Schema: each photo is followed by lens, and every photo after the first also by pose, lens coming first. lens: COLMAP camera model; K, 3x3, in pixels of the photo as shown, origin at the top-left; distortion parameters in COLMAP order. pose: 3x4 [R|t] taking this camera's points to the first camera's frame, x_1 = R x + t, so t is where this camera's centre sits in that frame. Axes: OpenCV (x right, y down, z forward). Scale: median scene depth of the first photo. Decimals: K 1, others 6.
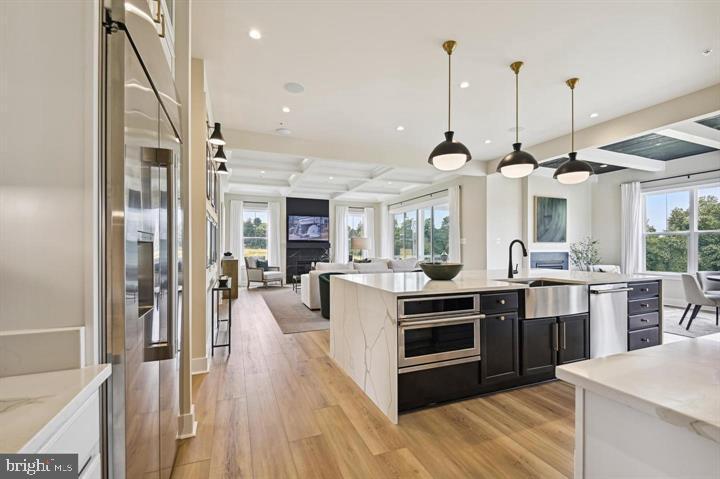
lens RADIAL K [[327.8, 0, 371.0], [0, 327.8, 245.9], [0, 0, 1]] dist [-0.003897, -0.000869]
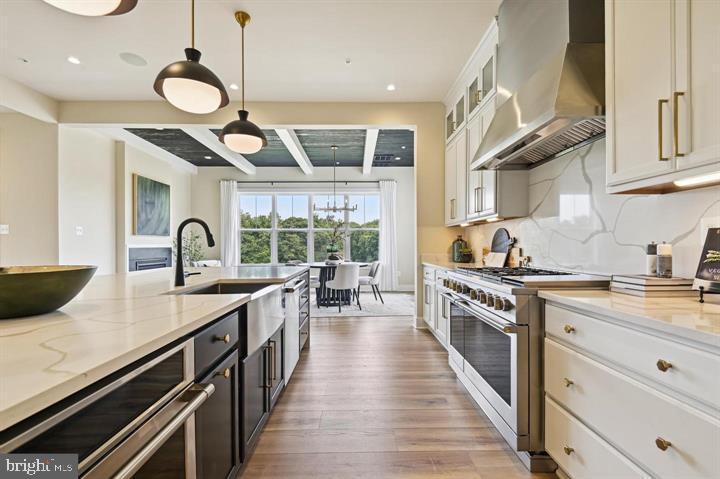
lens RADIAL K [[315.9, 0, 358.2], [0, 315.9, 247.1], [0, 0, 1]] dist [-0.000707, -0.000130]
pose [[0.386890, -0.006327, 0.922104, 0.021170], [-0.000526, 0.999975, 0.007082, 0.012989], [-0.922126, -0.003225, 0.386877, 0.237809]]
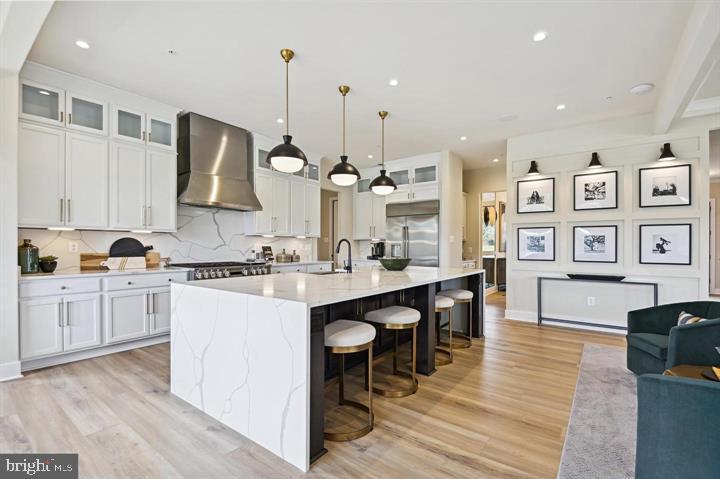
lens RADIAL K [[327.8, 0, 371.0], [0, 327.8, 245.9], [0, 0, 1]] dist [-0.003897, -0.000869]
pose [[-0.854869, -0.005993, -0.518809, 0.431068], [-0.006251, 0.999980, -0.001250, 0.002398], [0.518805, 0.002175, -0.854890, 0.931696]]
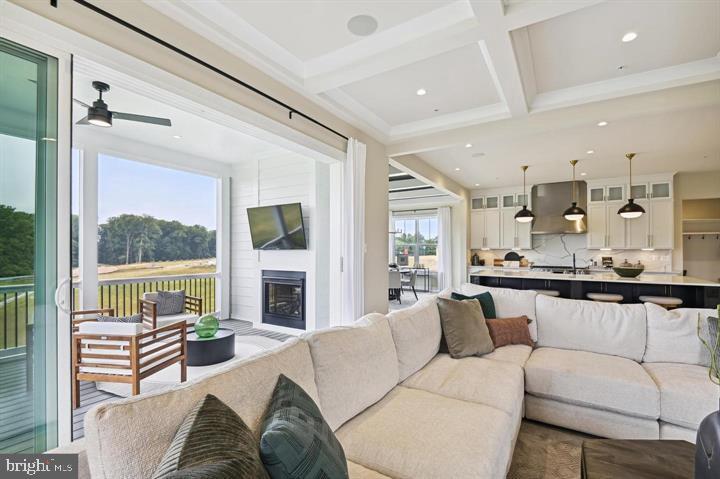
lens RADIAL K [[324.2, 0, 347.5], [0, 324.2, 247.2], [0, 0, 1]] dist [-0.000904, -0.001618]
pose [[-0.563957, 0.002841, 0.825800, -0.159258], [-0.005442, 0.999960, -0.007156, -0.015998], [-0.825786, -0.008530, -0.563918, 1.421546]]
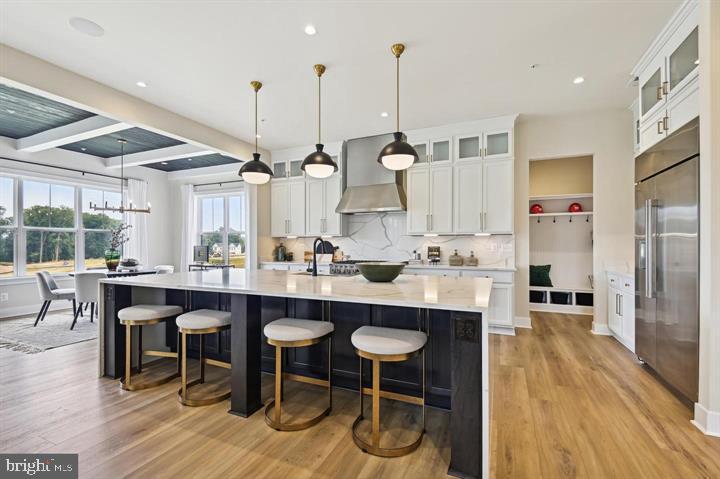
lens RADIAL K [[324.2, 0, 347.5], [0, 324.2, 247.2], [0, 0, 1]] dist [-0.000904, -0.001618]
pose [[-0.665875, -0.005403, 0.746044, -0.166600], [-0.003863, 0.999985, 0.003793, 0.002933], [-0.746053, -0.000356, -0.665886, 0.738057]]
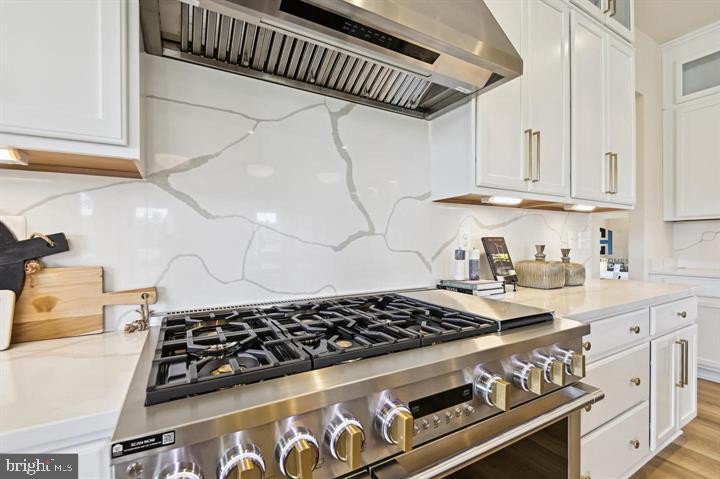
lens RADIAL K [[324.2, 0, 347.5], [0, 324.2, 247.2], [0, 0, 1]] dist [-0.000904, -0.001618]
pose [[-0.993514, 0.009821, -0.113285, 0.367910], [0.009215, 0.999940, 0.005871, 0.009062], [0.113336, 0.004789, -0.993545, 0.345763]]
